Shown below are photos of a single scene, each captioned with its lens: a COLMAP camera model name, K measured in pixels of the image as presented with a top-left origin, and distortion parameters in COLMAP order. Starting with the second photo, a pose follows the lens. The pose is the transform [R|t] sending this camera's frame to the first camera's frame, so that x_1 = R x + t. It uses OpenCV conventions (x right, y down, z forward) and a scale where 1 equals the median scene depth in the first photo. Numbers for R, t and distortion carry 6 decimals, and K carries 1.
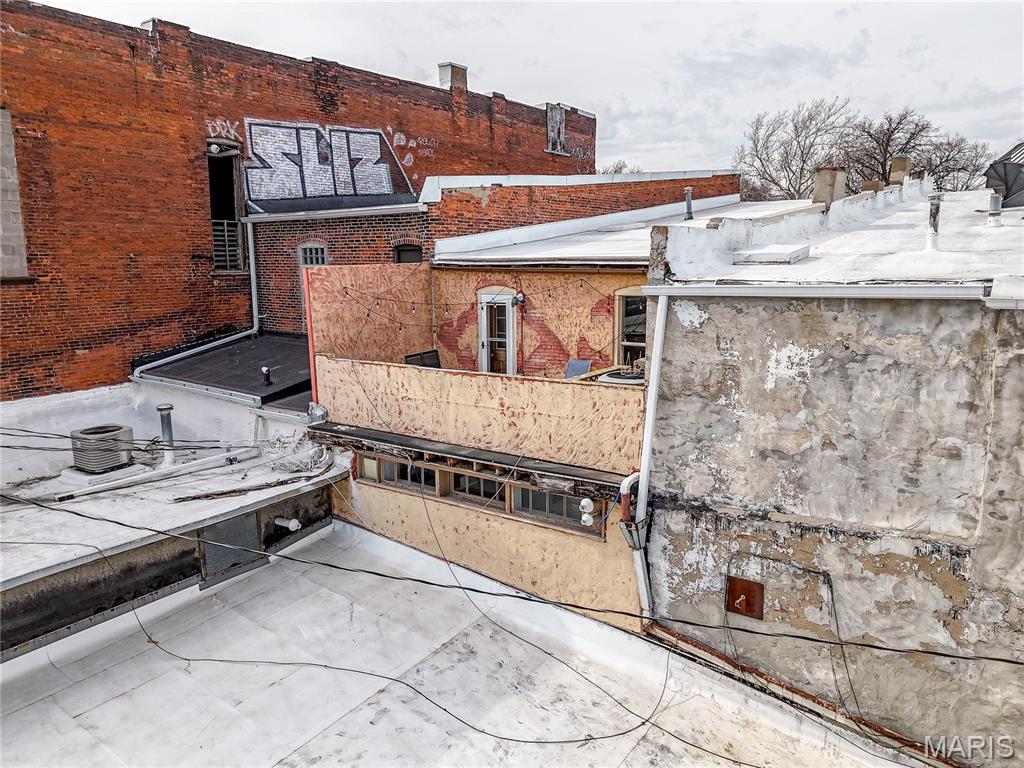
lens RADIAL K [[750.4, 0, 513.5], [0, 750.4, 382.5], [0, 0, 1]] dist [0.084342, -0.078724]
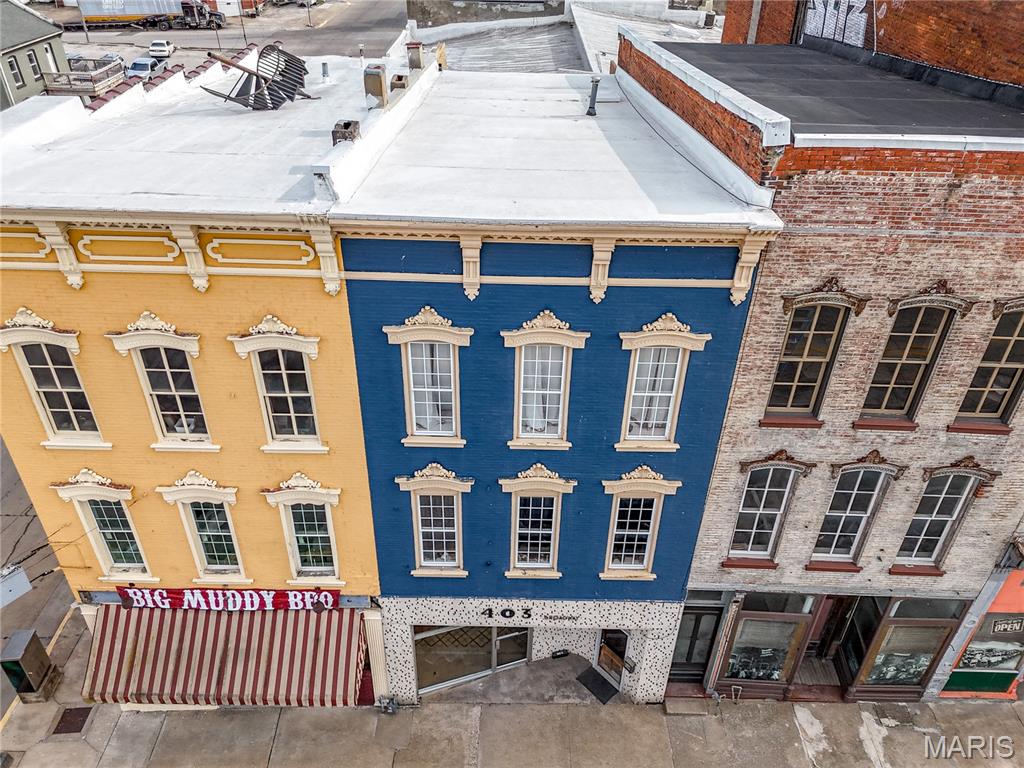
lens RADIAL K [[750.4, 0, 511.1], [0, 750.4, 384.9], [0, 0, 1]] dist [0.084342, -0.078724]
pose [[-0.816008, 0.318424, -0.482429, 1.459014], [-0.111286, 0.732439, 0.671676, -0.994010], [0.567228, 0.601780, -0.562239, 2.869564]]
